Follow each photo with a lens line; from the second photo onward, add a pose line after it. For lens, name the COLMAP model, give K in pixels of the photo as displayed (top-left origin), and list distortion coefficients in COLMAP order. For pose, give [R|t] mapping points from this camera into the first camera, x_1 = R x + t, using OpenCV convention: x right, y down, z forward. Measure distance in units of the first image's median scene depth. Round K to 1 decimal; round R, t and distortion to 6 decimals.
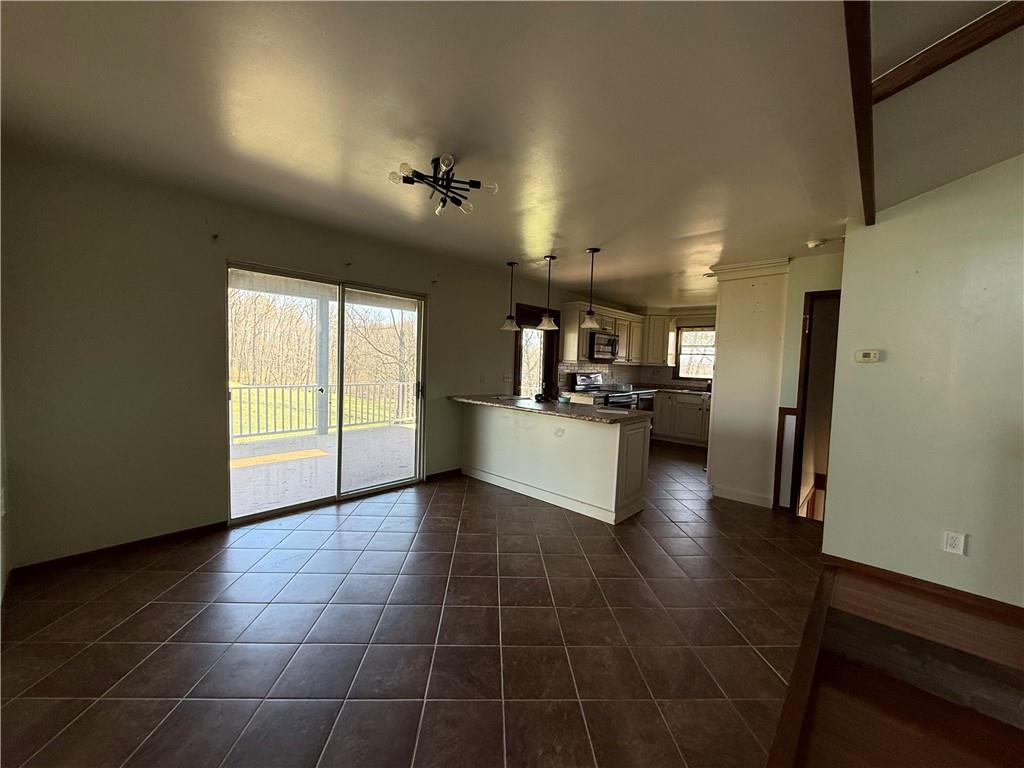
lens RADIAL K [[406.9, 0, 512.6], [0, 406.9, 385.3], [0, 0, 1]] dist [-0.002071, -0.000382]
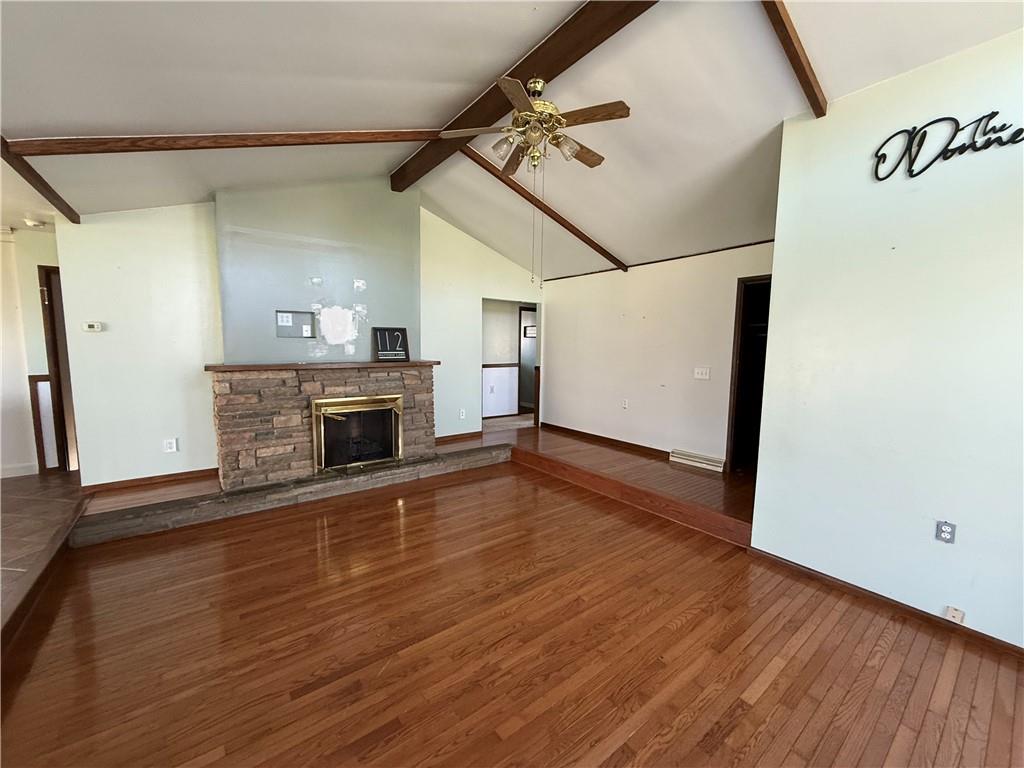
lens RADIAL K [[406.9, 0, 512.6], [0, 406.9, 382.9], [0, 0, 1]] dist [-0.002071, -0.000382]
pose [[0.184244, -0.127938, 0.974518, -0.130265], [0.053306, 0.991334, 0.120067, 0.016391], [-0.981434, 0.029826, 0.189467, -0.434440]]
